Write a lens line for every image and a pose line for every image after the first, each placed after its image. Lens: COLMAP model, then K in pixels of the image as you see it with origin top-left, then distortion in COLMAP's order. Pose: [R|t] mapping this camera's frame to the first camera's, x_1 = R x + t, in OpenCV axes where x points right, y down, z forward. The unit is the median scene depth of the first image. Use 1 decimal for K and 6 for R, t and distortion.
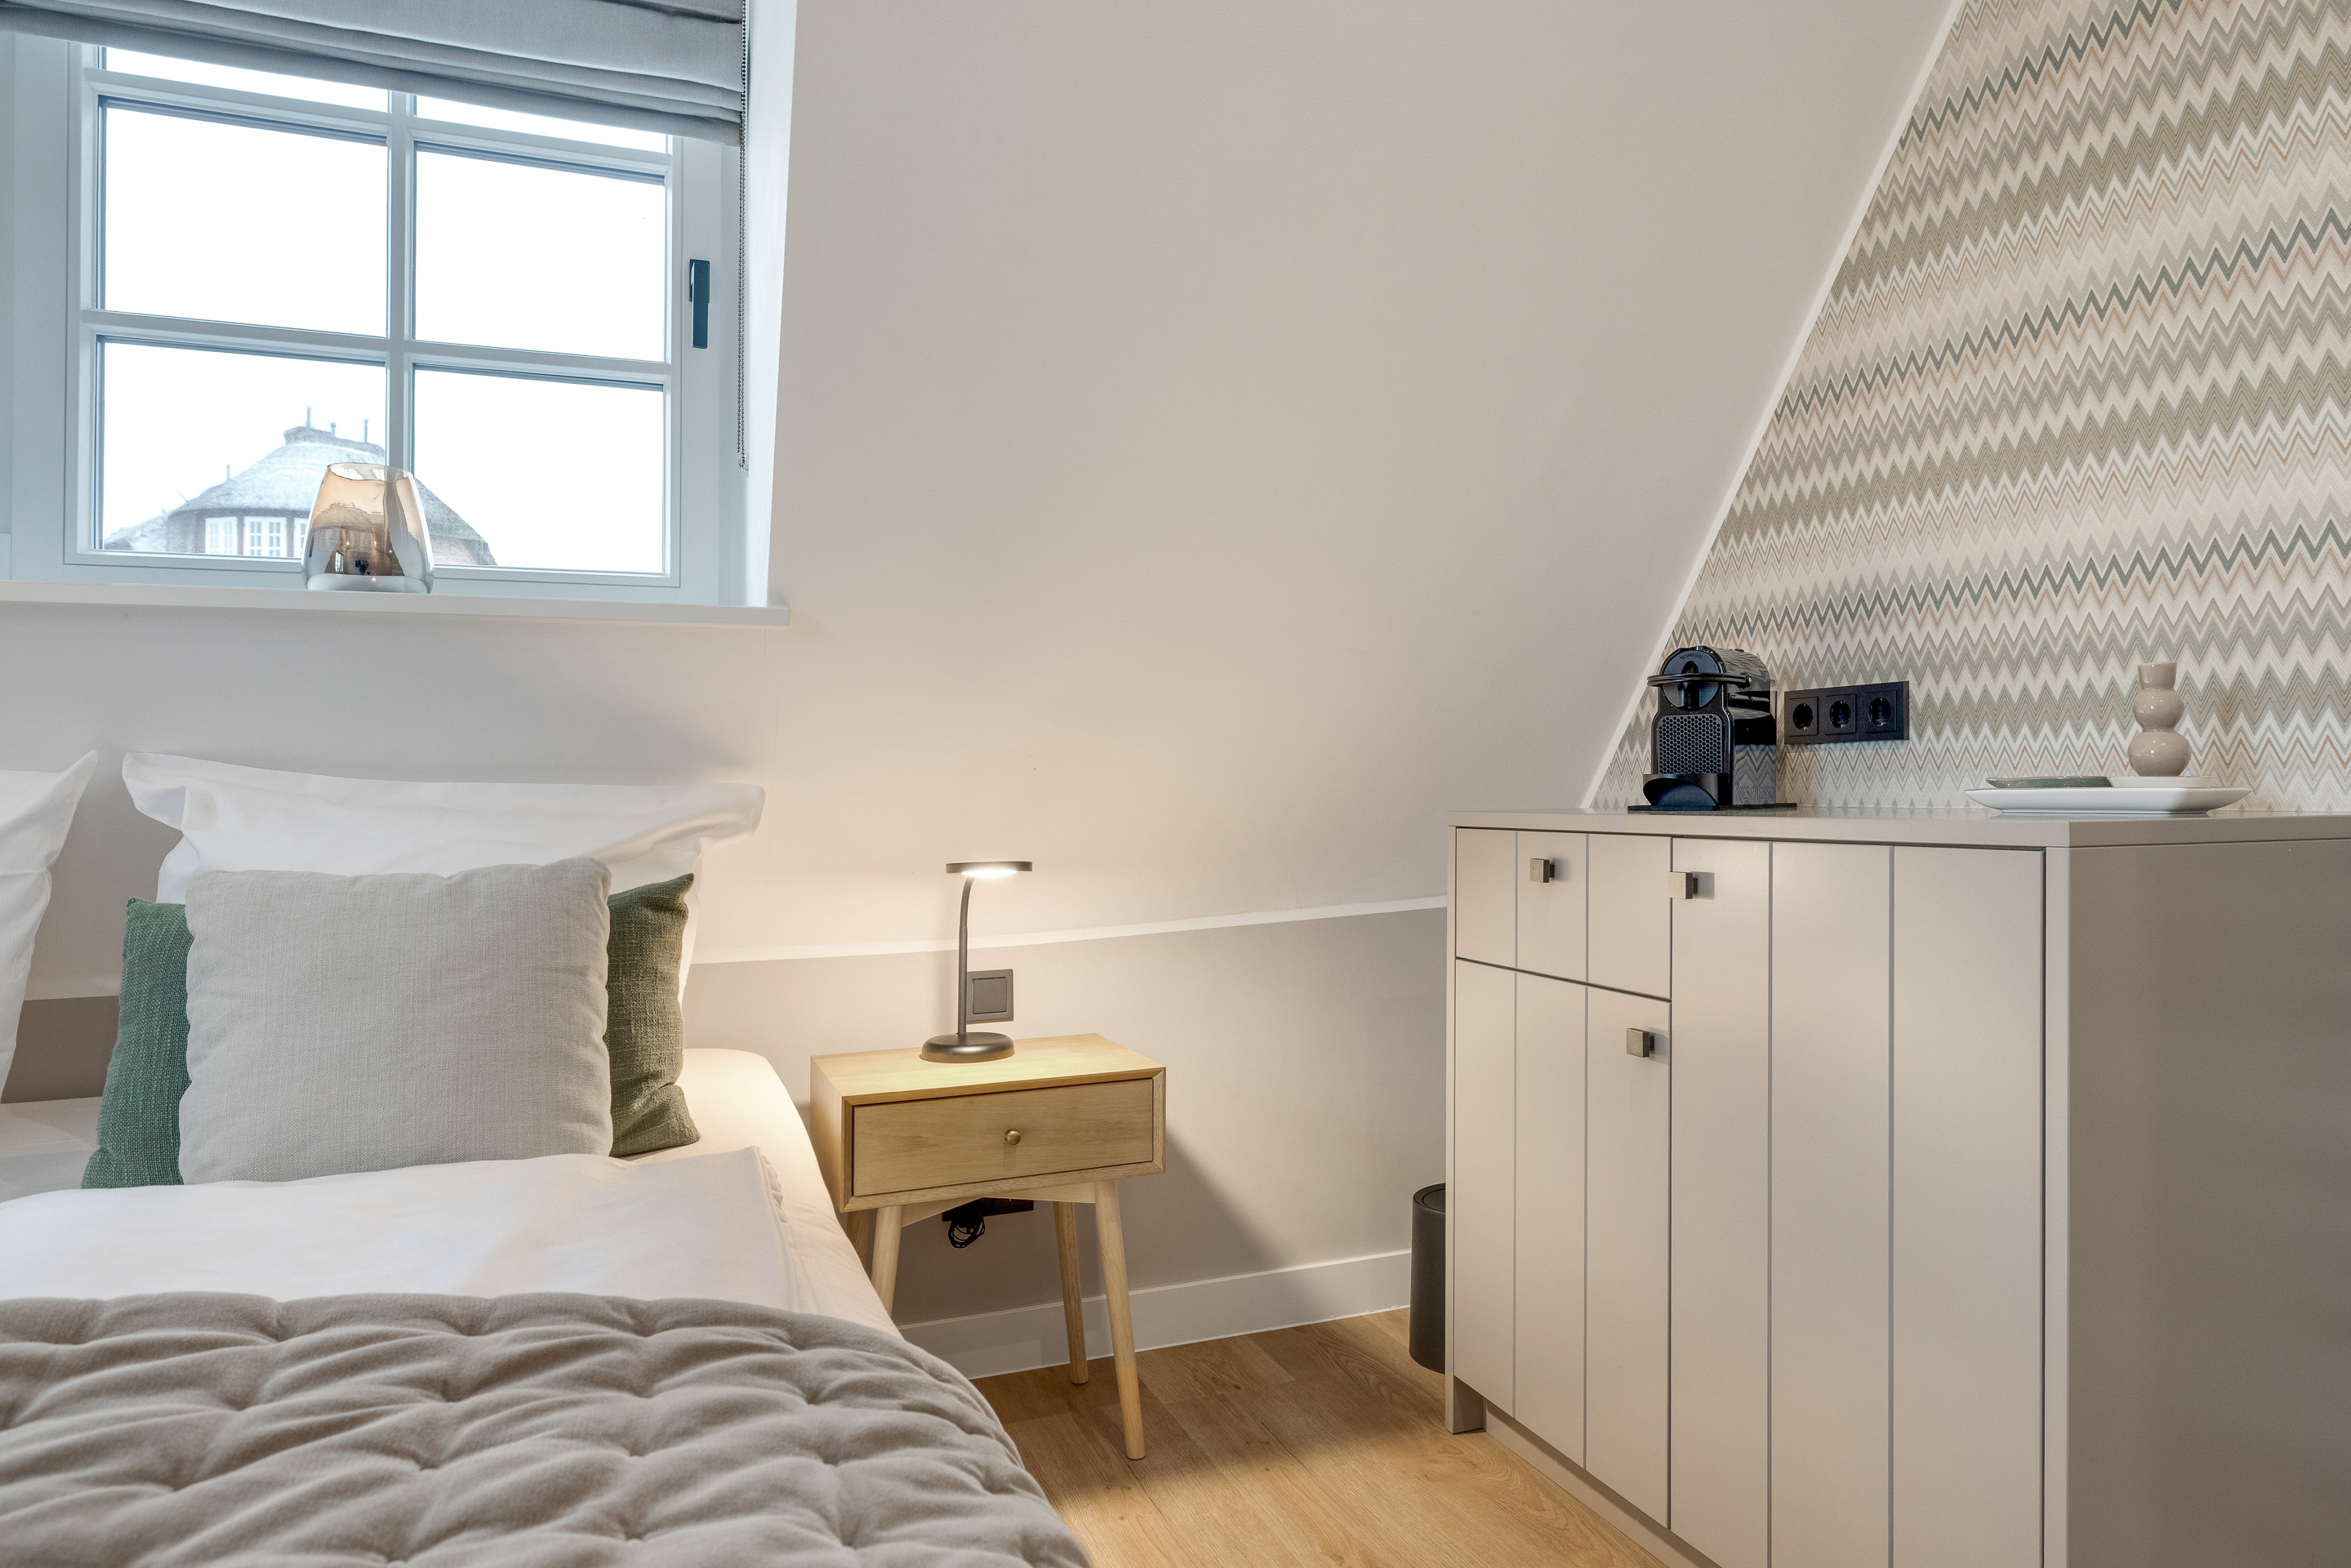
lens RADIAL K [[1510.6, 0, 1215.4], [0, 1510.6, 788.5], [0, 0, 1]] dist [0.000531, -0.000562]
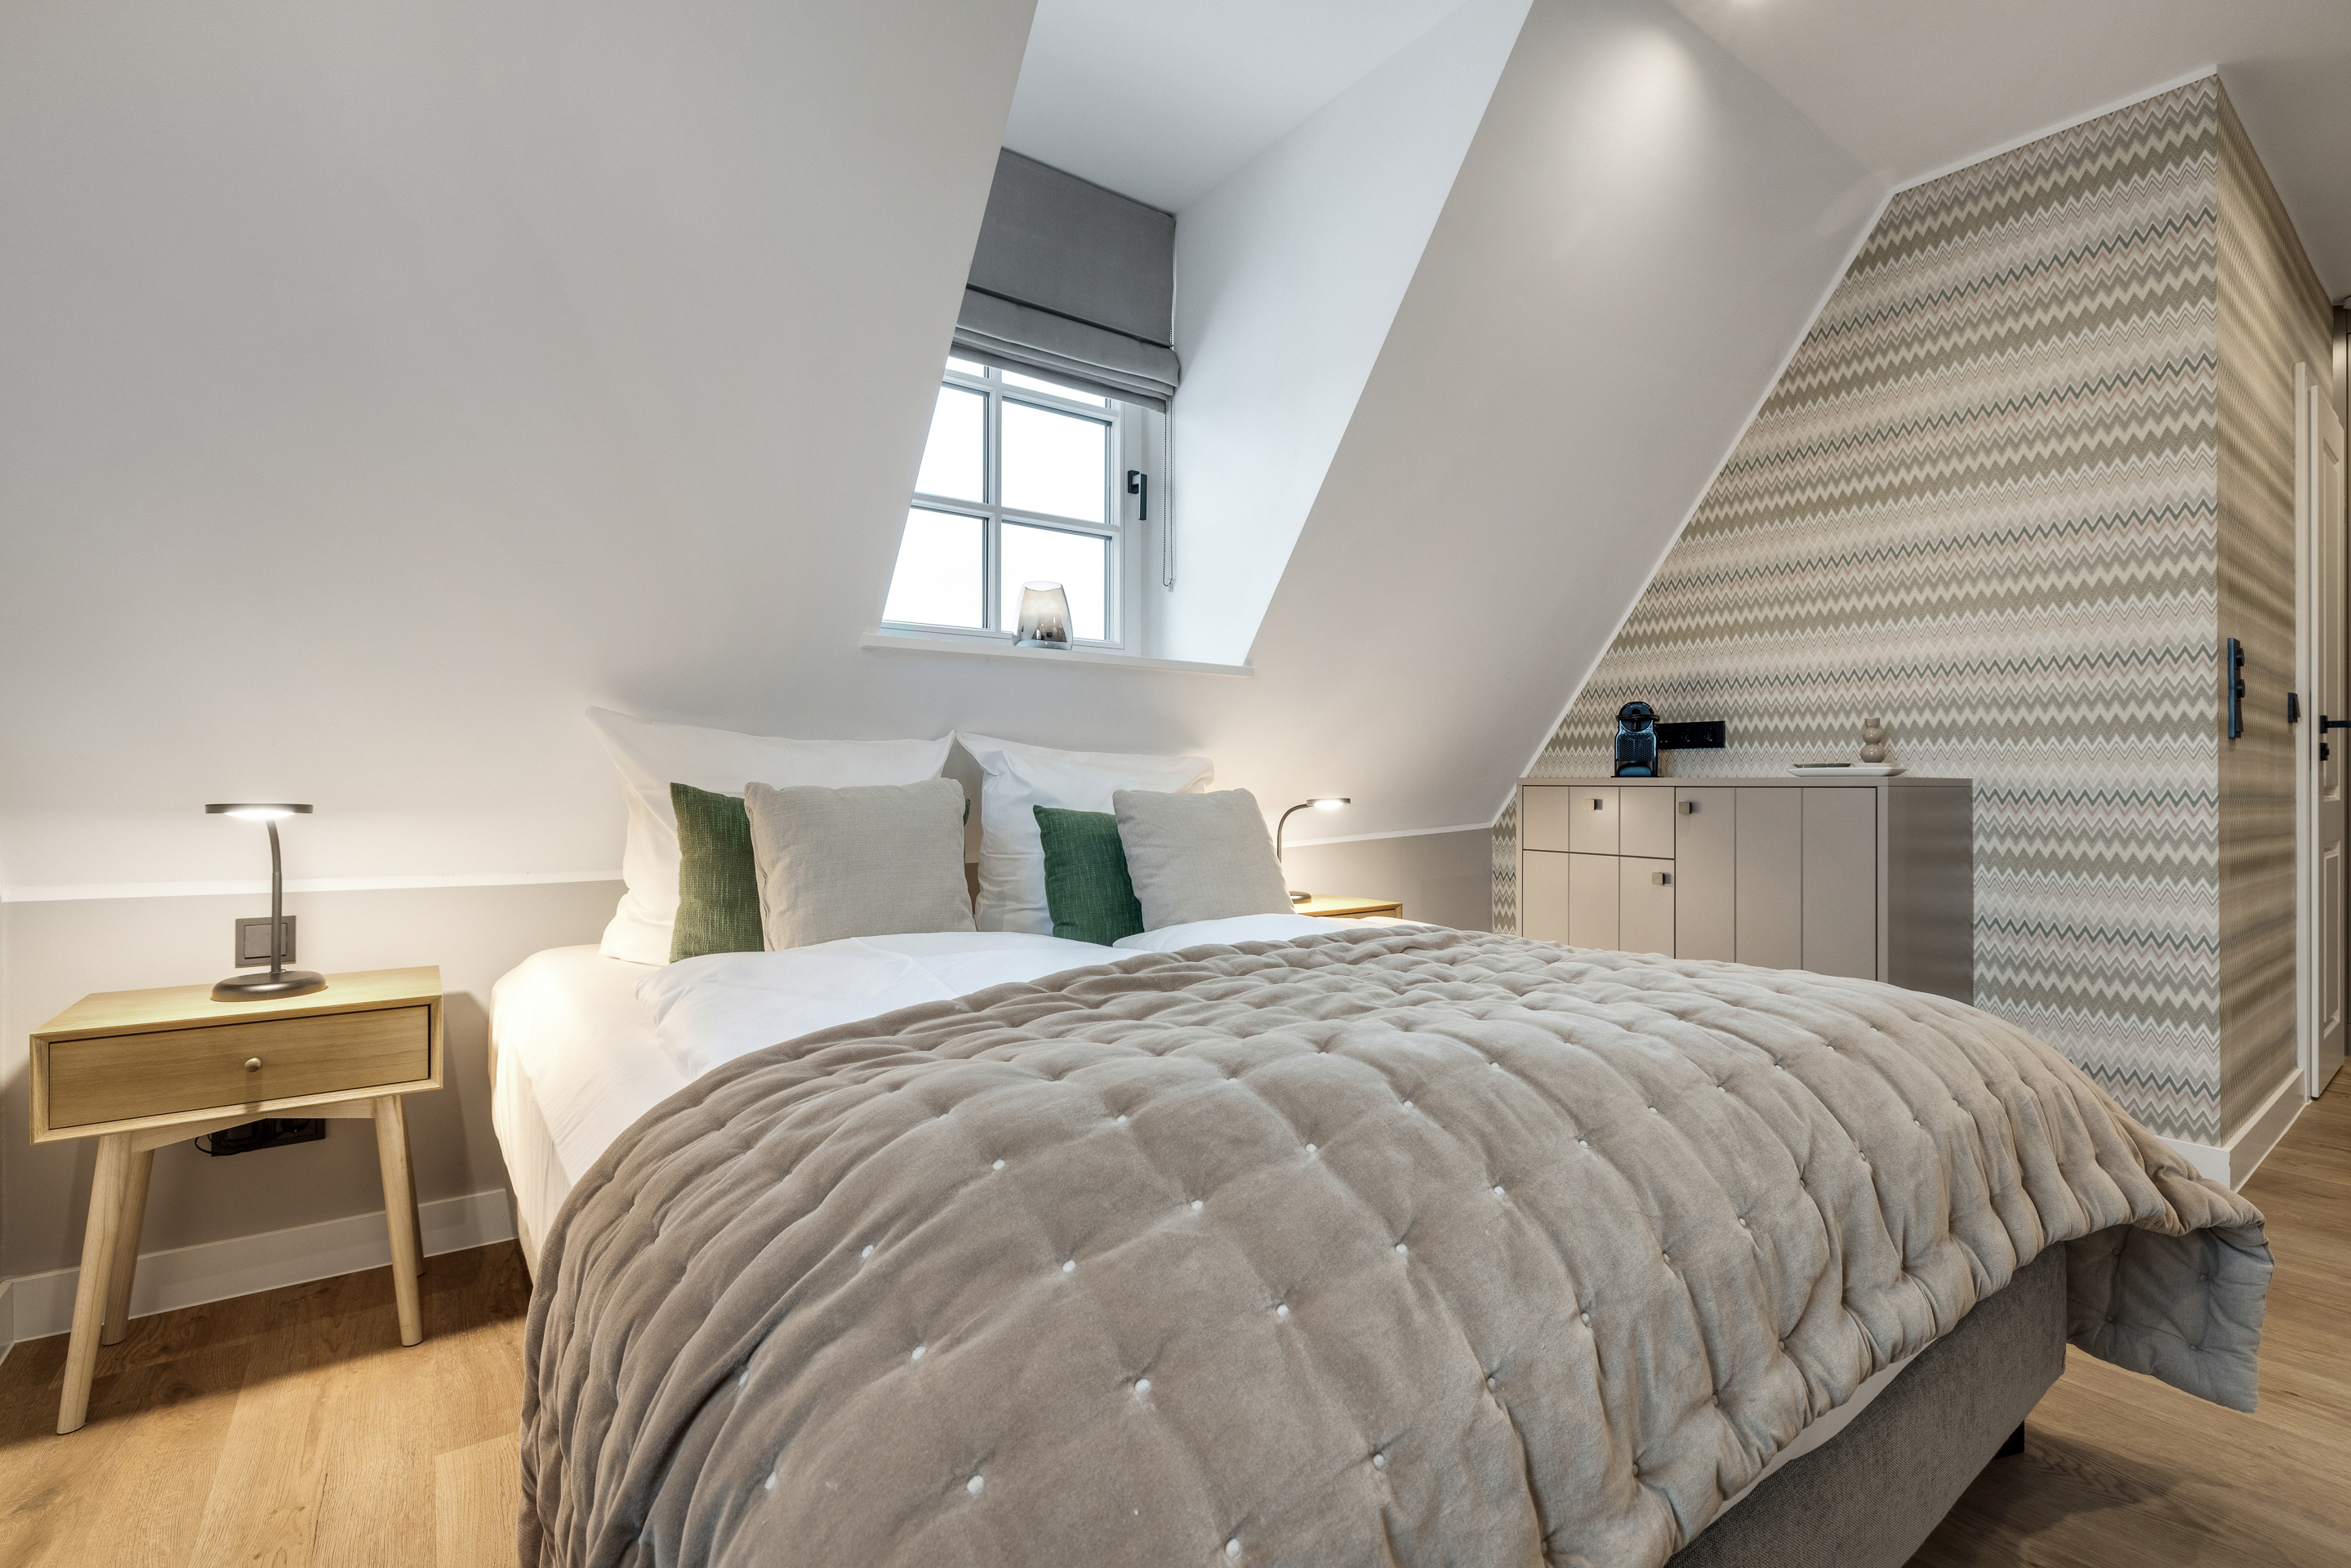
lens RADIAL K [[1148.0, 0, 1175.5], [0, 1148.0, 784.0], [0, 0, 1]] dist [-0.006000, 0.001365]
pose [[0.965382, 0.013732, 0.260479, -0.732620], [-0.013534, 0.999905, -0.002553, 0.035260], [-0.260489, -0.001061, 0.965476, -0.394938]]
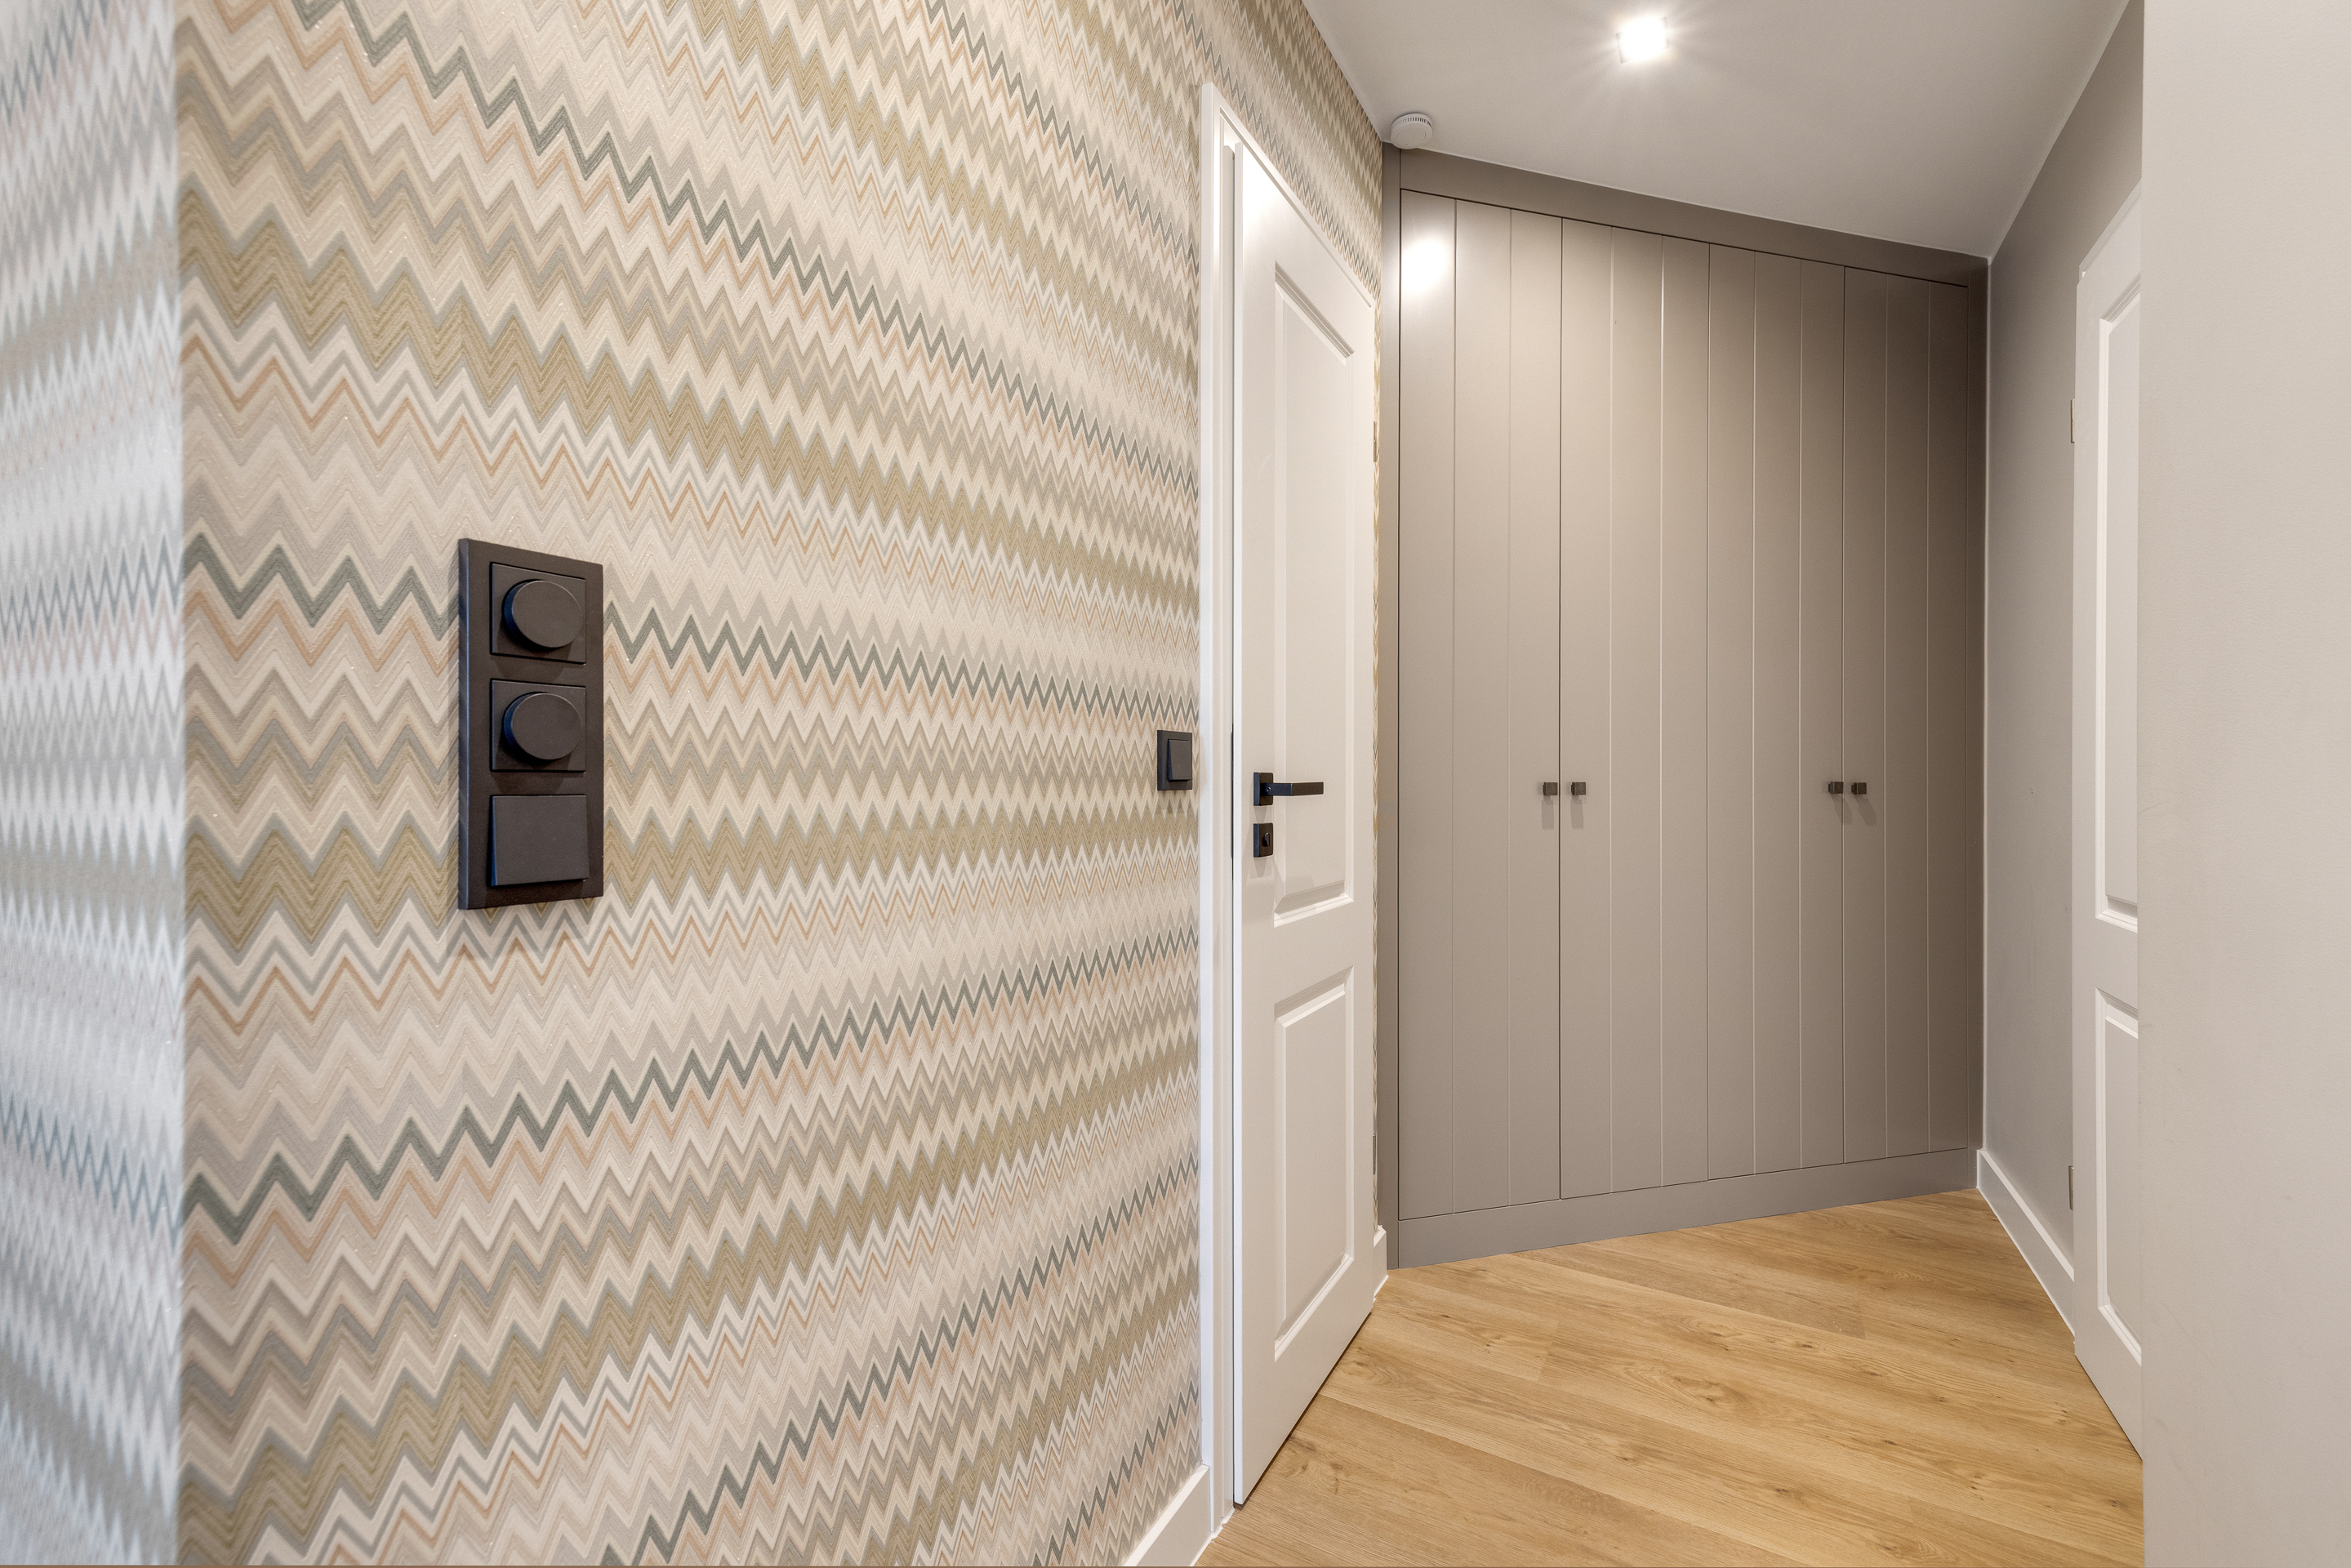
lens RADIAL K [[1079.7, 0, 1199.9], [0, 1079.7, 790.3], [0, 0, 1]] dist [0.002891, -0.000230]
pose [[0.779031, 0.003035, 0.626978, 0.612834], [-0.003801, 0.999993, -0.000119, -0.069115], [-0.626974, -0.002291, 0.779037, 0.097994]]
